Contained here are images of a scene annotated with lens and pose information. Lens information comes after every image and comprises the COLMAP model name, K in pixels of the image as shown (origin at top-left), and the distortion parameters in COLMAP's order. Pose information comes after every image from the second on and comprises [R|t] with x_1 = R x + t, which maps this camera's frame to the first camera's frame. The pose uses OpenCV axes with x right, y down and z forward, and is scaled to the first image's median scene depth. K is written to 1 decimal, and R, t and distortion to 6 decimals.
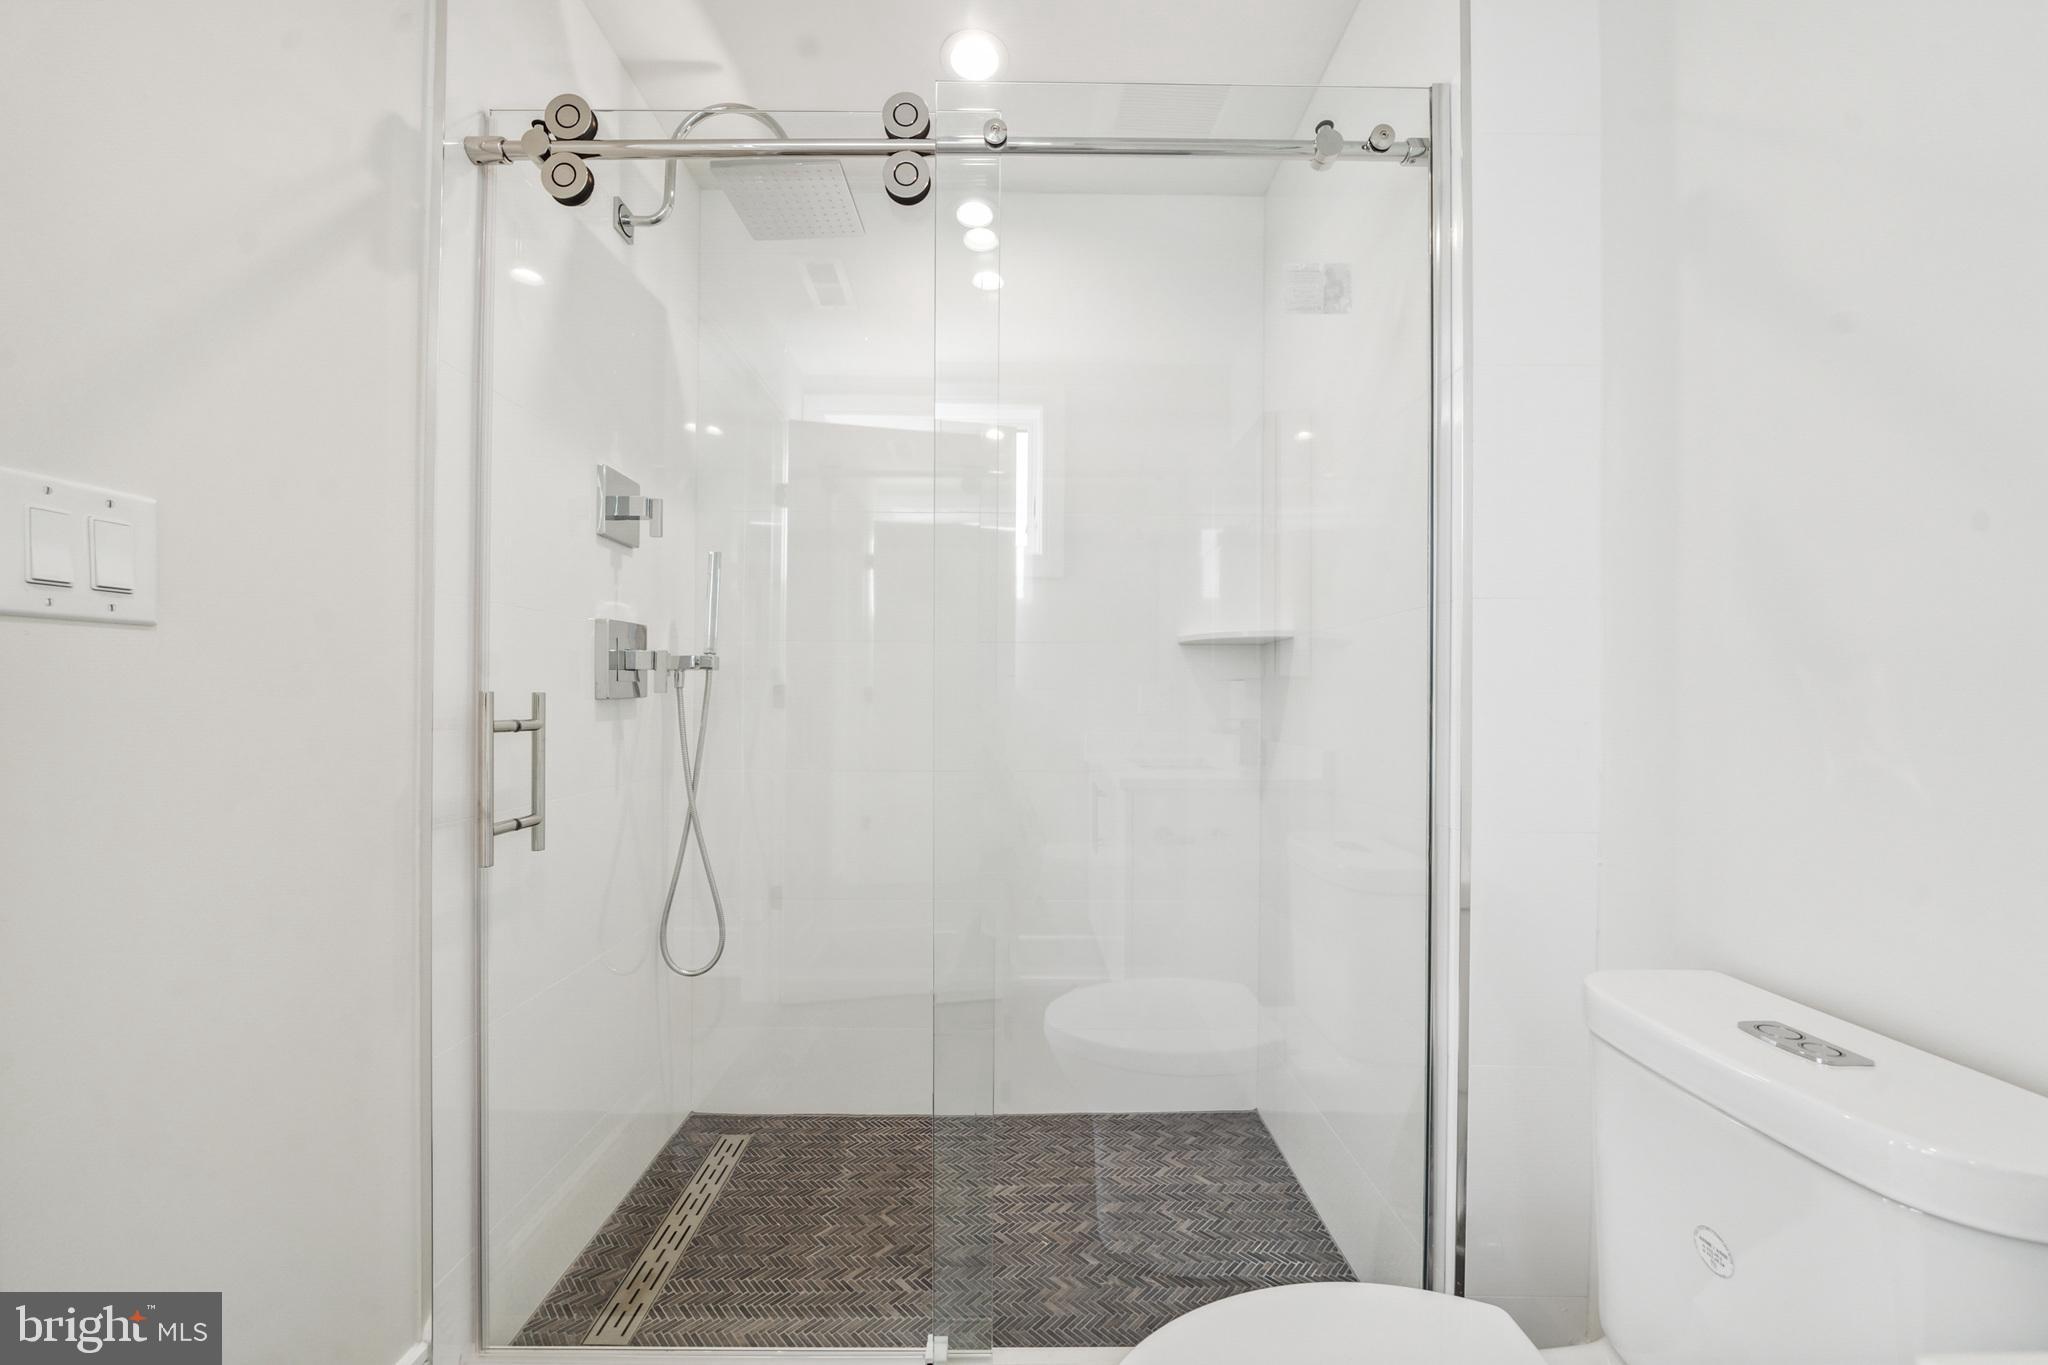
lens RADIAL K [[749.5, 0, 1020.0], [0, 749.5, 700.2], [0, 0, 1]] dist [-0.007442, -0.000014]
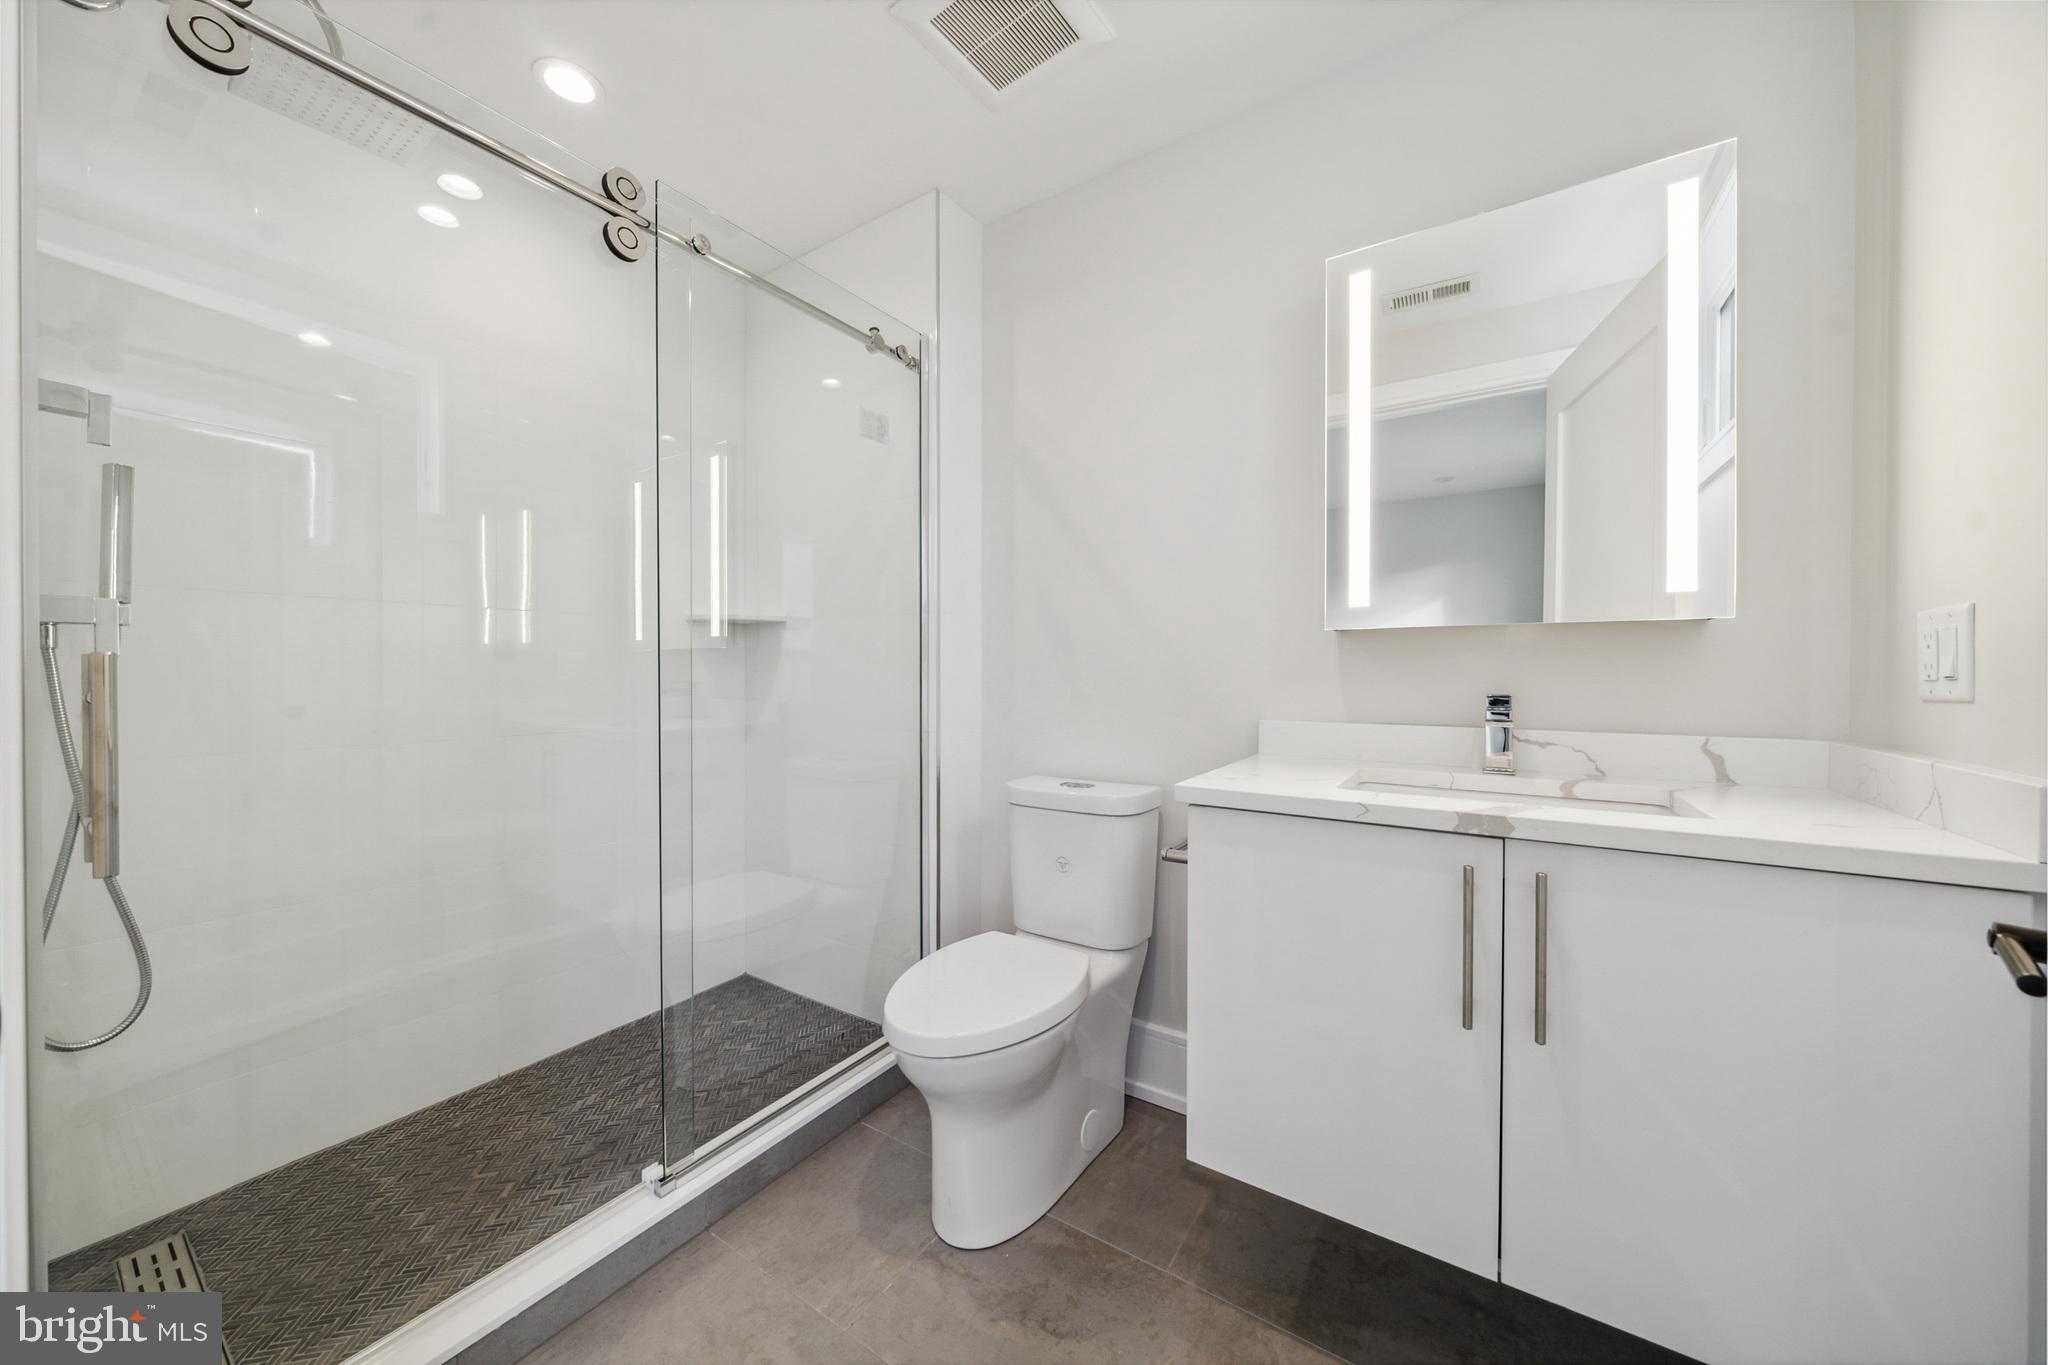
lens RADIAL K [[708.0, 0, 1024.0], [0, 708.0, 682.5], [0, 0, 1]] dist [-0.000756, -0.000103]
pose [[0.564007, -0.023237, 0.825443, -0.530682], [0.004967, 0.999681, 0.024748, 0.000619], [-0.825755, -0.009858, 0.563943, -0.145261]]
